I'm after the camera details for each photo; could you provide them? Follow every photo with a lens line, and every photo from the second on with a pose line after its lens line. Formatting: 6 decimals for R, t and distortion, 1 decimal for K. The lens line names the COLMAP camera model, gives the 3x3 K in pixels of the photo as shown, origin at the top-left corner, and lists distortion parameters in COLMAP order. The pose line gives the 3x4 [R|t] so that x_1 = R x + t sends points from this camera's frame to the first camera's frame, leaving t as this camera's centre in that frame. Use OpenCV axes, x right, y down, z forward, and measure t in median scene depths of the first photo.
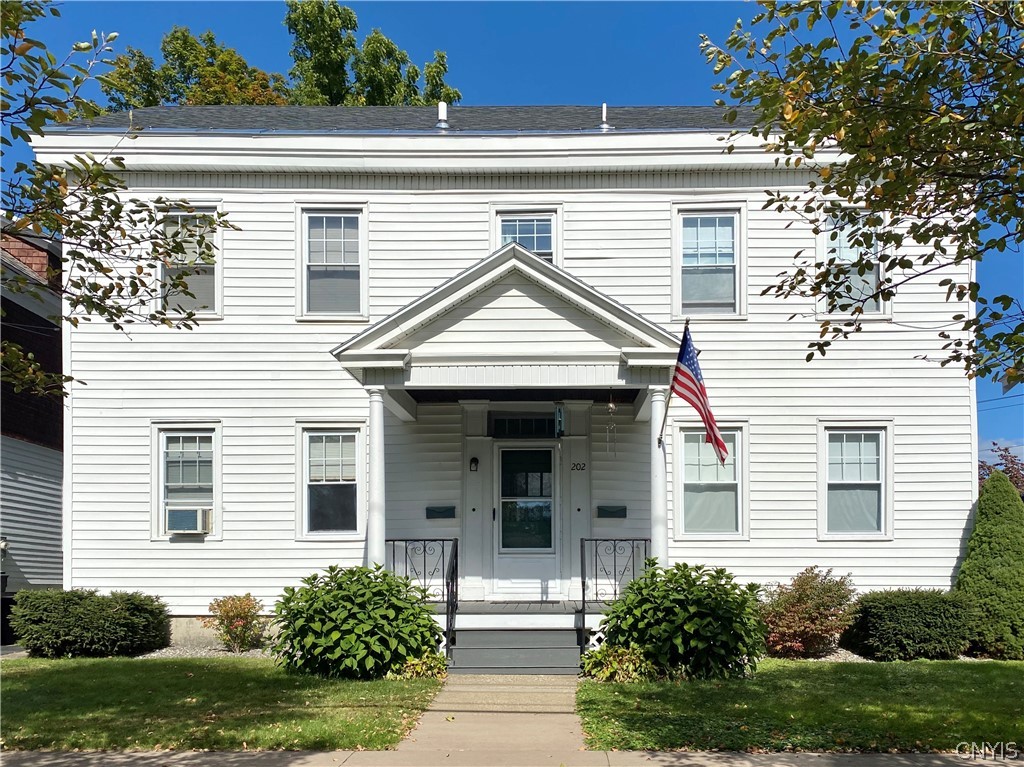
lens RADIAL K [[772.0, 0, 512.1], [0, 772.0, 593.3], [0, 0, 1]] dist [-0.000744, 0.002871]
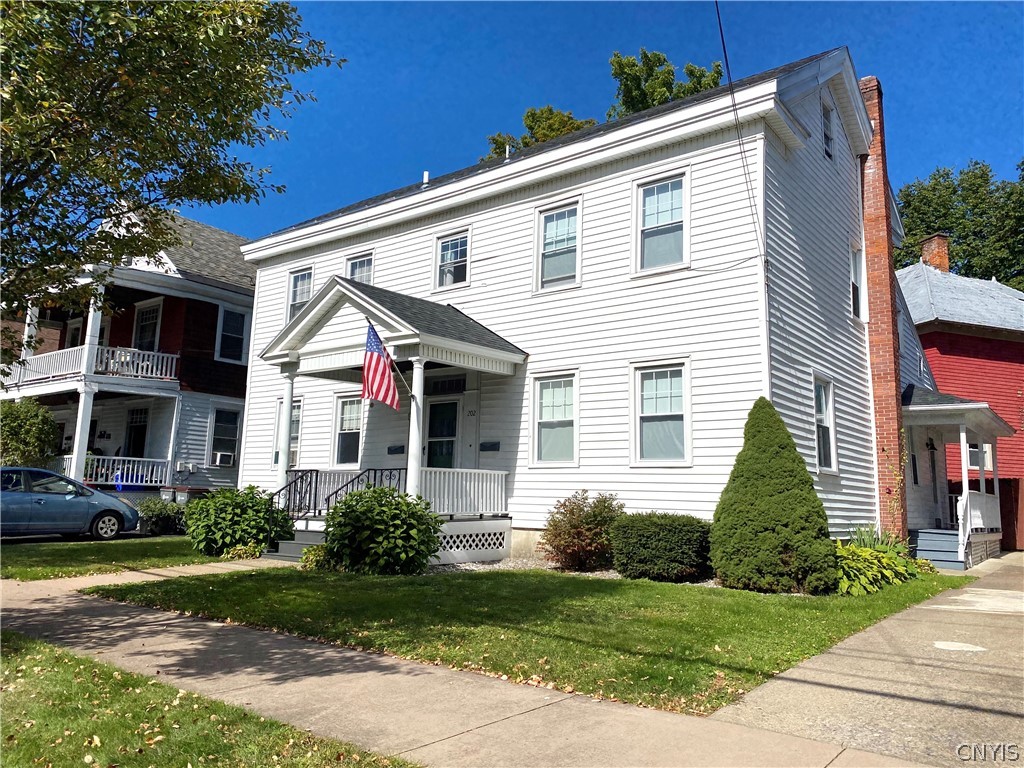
lens RADIAL K [[776.1, 0, 512.0], [0, 776.1, 384.0], [0, 0, 1]] dist [0.001857, -0.001829]
pose [[0.804455, -0.073114, -0.589497, 0.921506], [-0.029509, 0.986252, -0.162592, 0.000307], [0.593280, 0.148193, 0.791238, -0.012223]]
